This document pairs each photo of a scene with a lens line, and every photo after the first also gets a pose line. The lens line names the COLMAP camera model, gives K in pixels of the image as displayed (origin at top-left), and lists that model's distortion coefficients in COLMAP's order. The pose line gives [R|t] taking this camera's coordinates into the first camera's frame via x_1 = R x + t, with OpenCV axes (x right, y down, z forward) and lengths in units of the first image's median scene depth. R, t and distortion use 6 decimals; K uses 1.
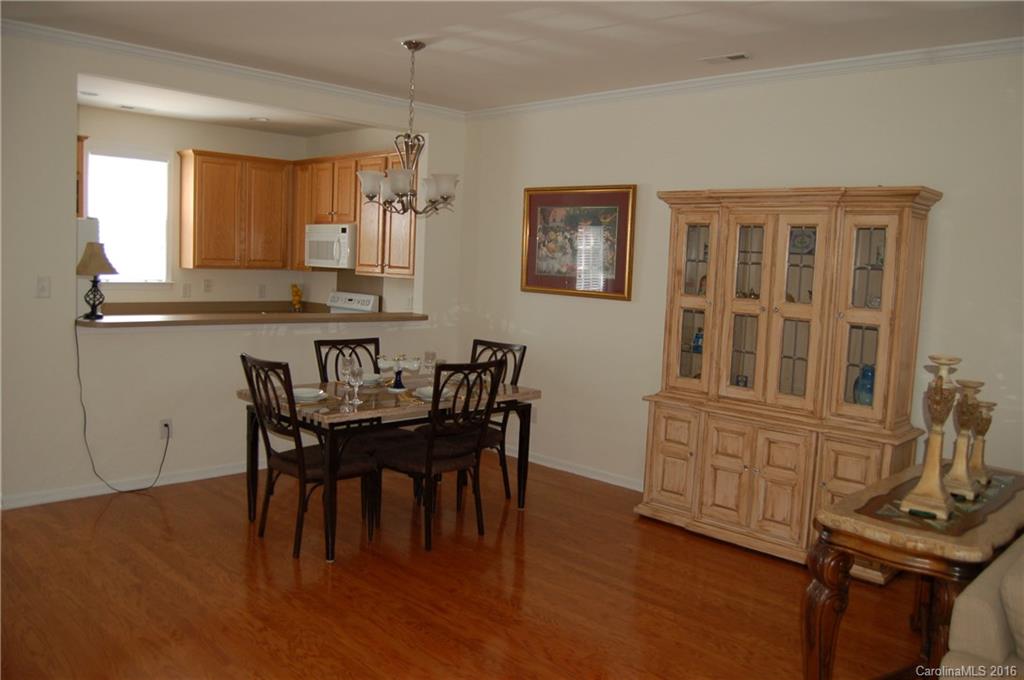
lens RADIAL K [[819.4, 0, 528.0], [0, 819.4, 340.5], [0, 0, 1]] dist [-0.076249, 0.007786]
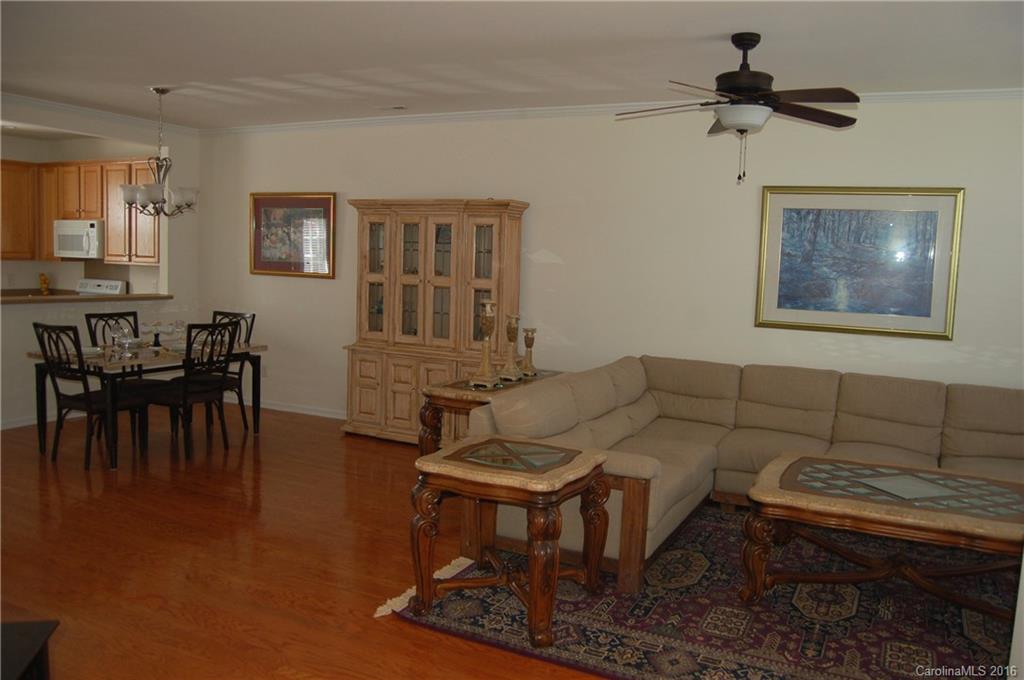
lens RADIAL K [[819.4, 0, 528.0], [0, 819.4, 340.5], [0, 0, 1]] dist [-0.076249, 0.007786]
pose [[0.950895, -0.040055, 0.306911, 0.013614], [0.035227, 0.999153, 0.021255, 0.040696], [-0.307502, -0.009399, 0.951501, -0.429816]]
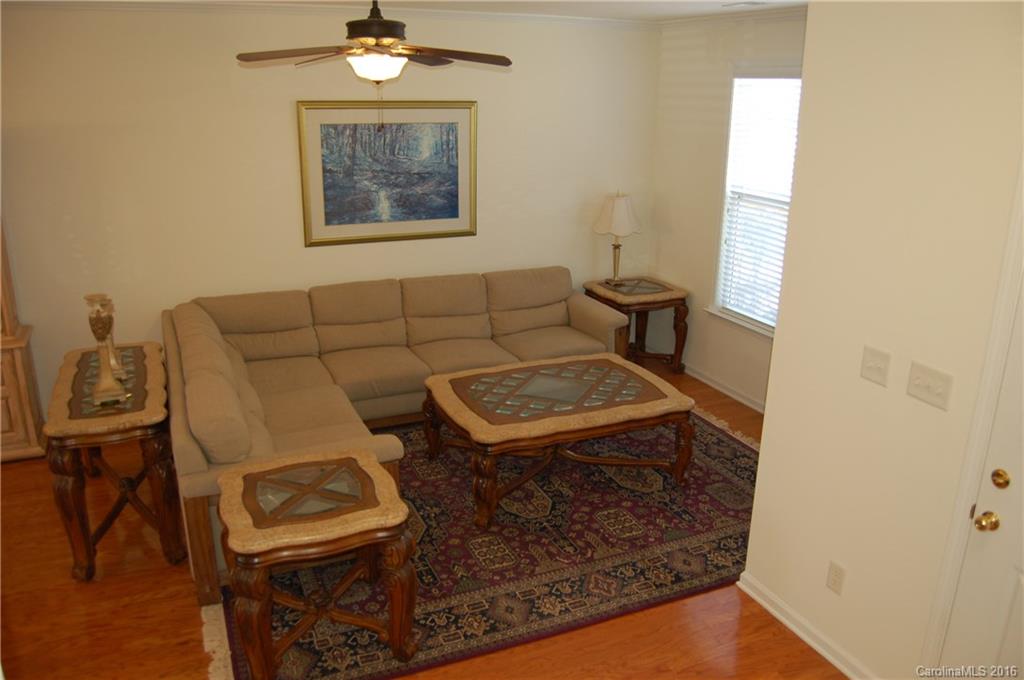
lens RADIAL K [[819.4, 0, 528.0], [0, 819.4, 340.5], [0, 0, 1]] dist [-0.076249, 0.007786]
pose [[0.368423, -0.318001, 0.873579, -0.253830], [0.090921, 0.947498, 0.306564, -0.145467], [-0.925202, -0.033518, 0.377992, -0.141462]]
